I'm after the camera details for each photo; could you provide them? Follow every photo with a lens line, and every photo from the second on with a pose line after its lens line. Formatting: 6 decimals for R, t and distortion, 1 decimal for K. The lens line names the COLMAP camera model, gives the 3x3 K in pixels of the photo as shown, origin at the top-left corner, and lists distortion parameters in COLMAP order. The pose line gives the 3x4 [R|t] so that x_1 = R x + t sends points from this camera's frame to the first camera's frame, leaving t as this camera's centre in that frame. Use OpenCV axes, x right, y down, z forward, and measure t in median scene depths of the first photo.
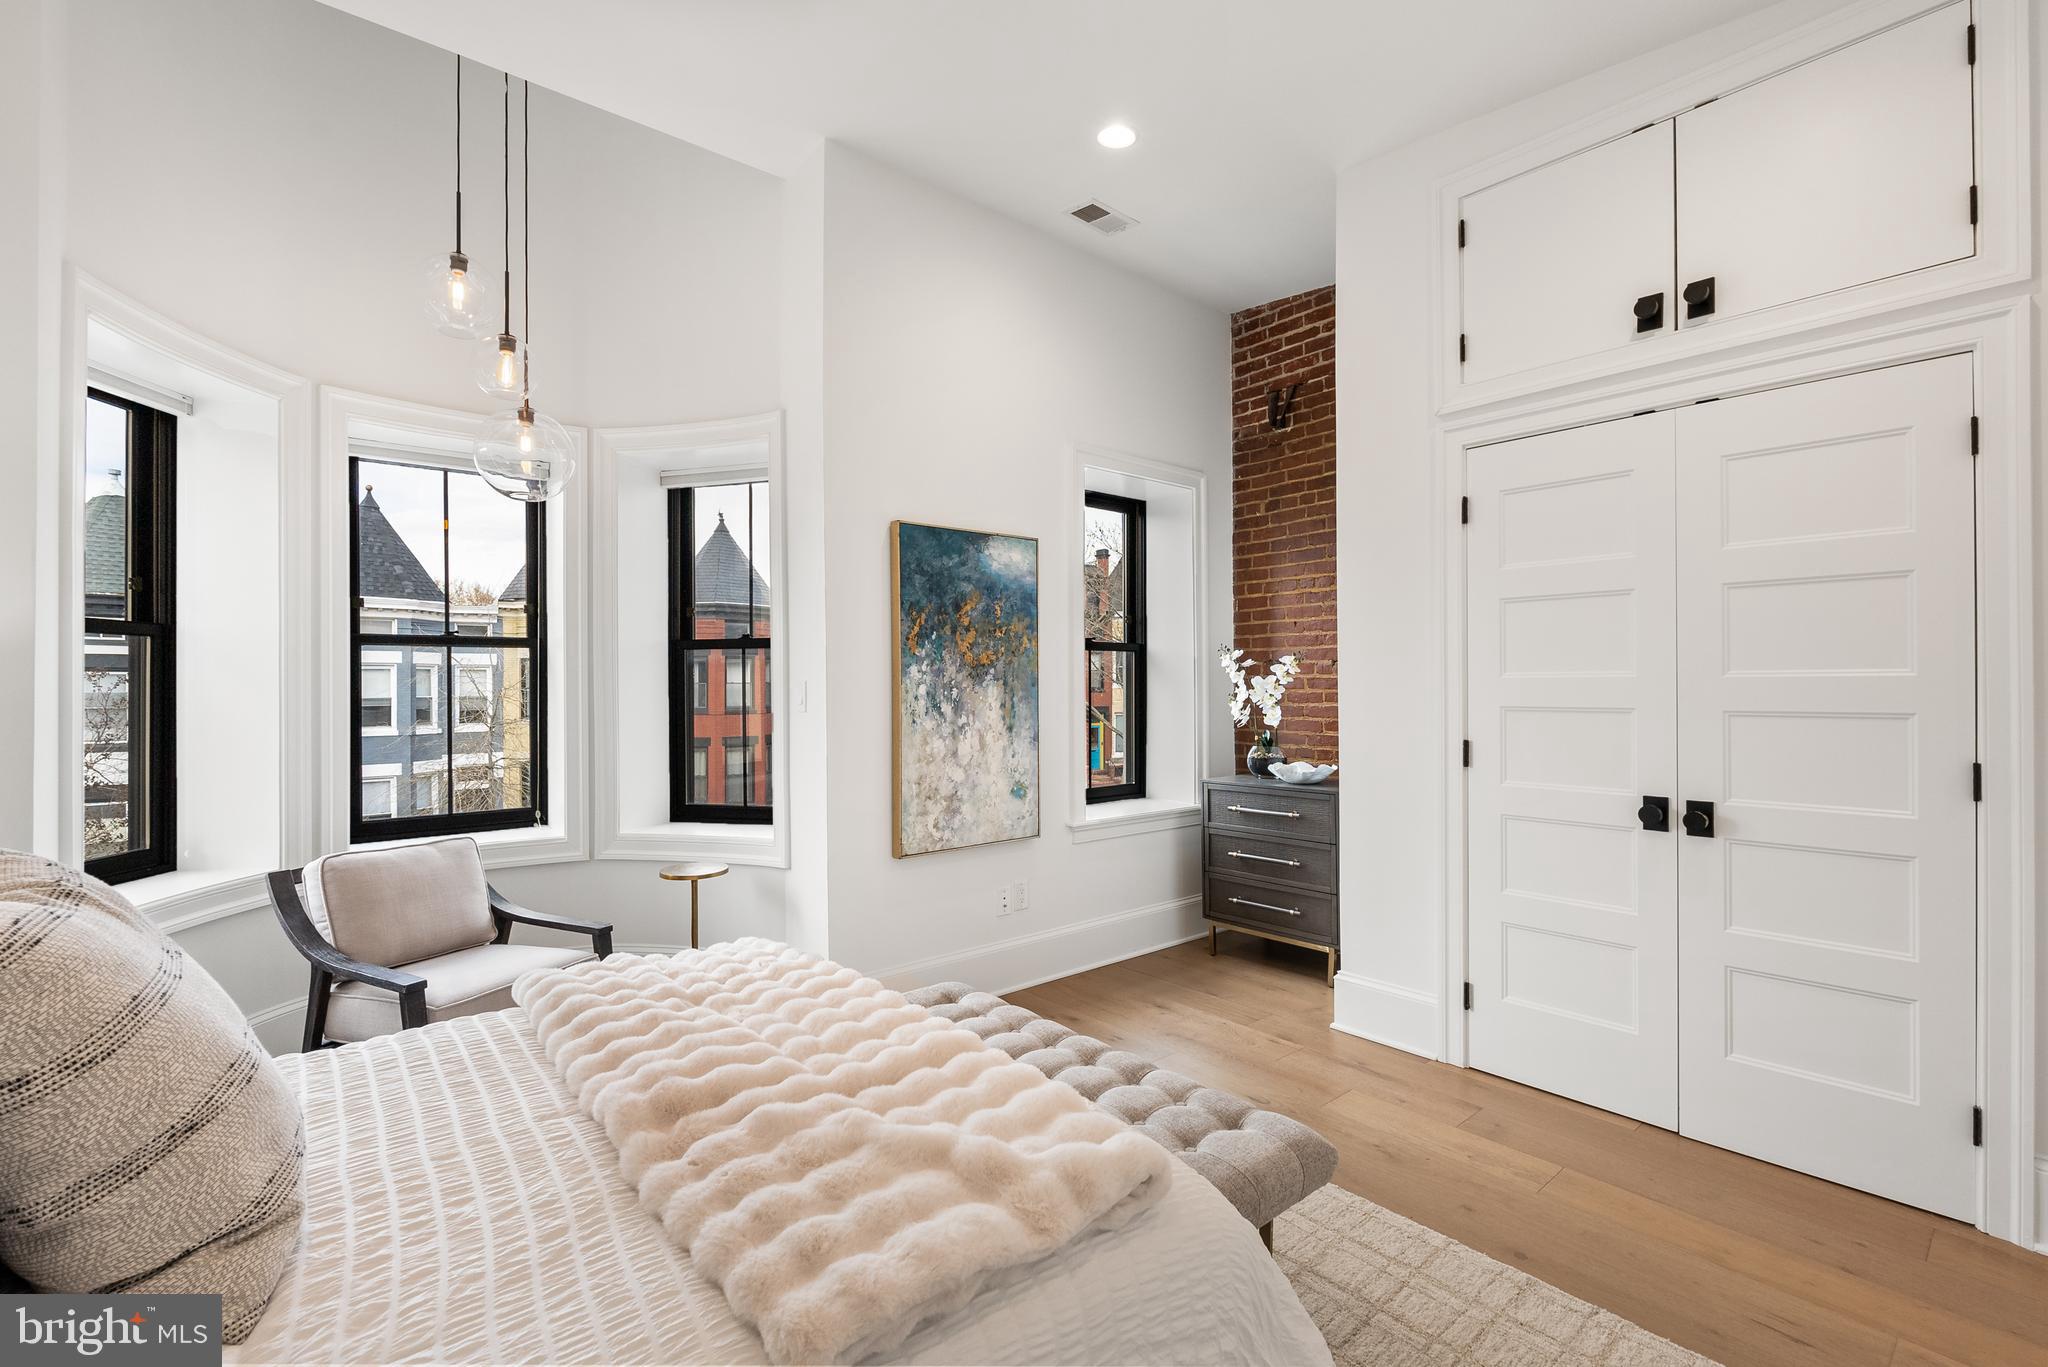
lens RADIAL K [[886.1, 0, 1021.2], [0, 886.1, 685.3], [0, 0, 1]] dist [-0.002030, 0.000547]
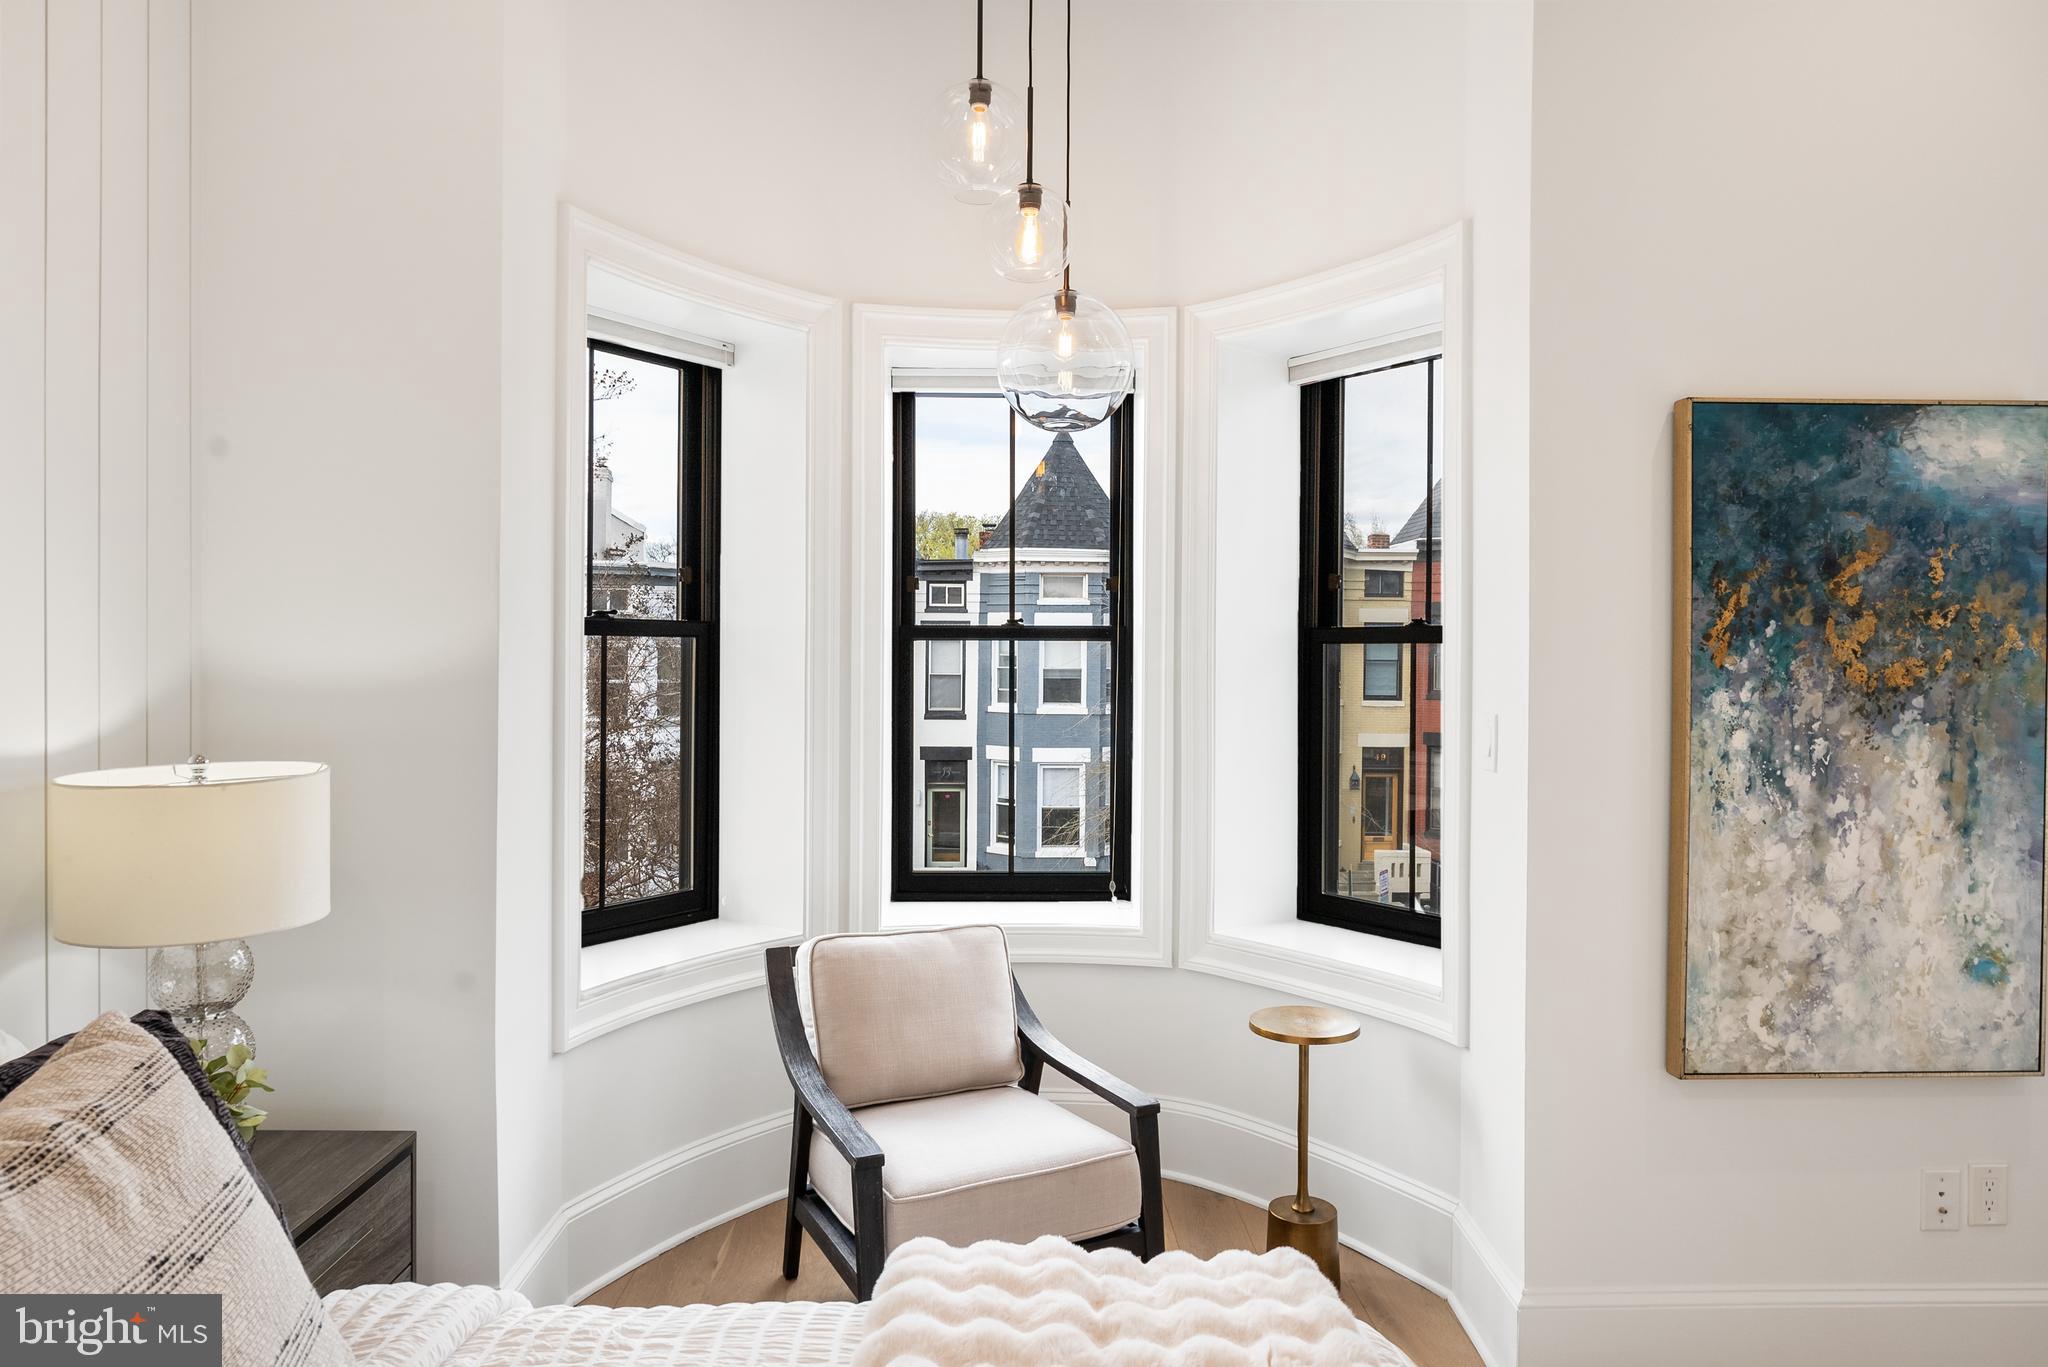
lens RADIAL K [[1306.0, 0, 1023.4], [0, 1306.0, 675.2], [0, 0, 1]] dist [-0.003439, 0.002083]
pose [[0.788174, 0.019235, -0.615152, 0.018222], [-0.011419, 0.999796, 0.016631, -0.037749], [0.615347, -0.006083, 0.788233, 0.188867]]
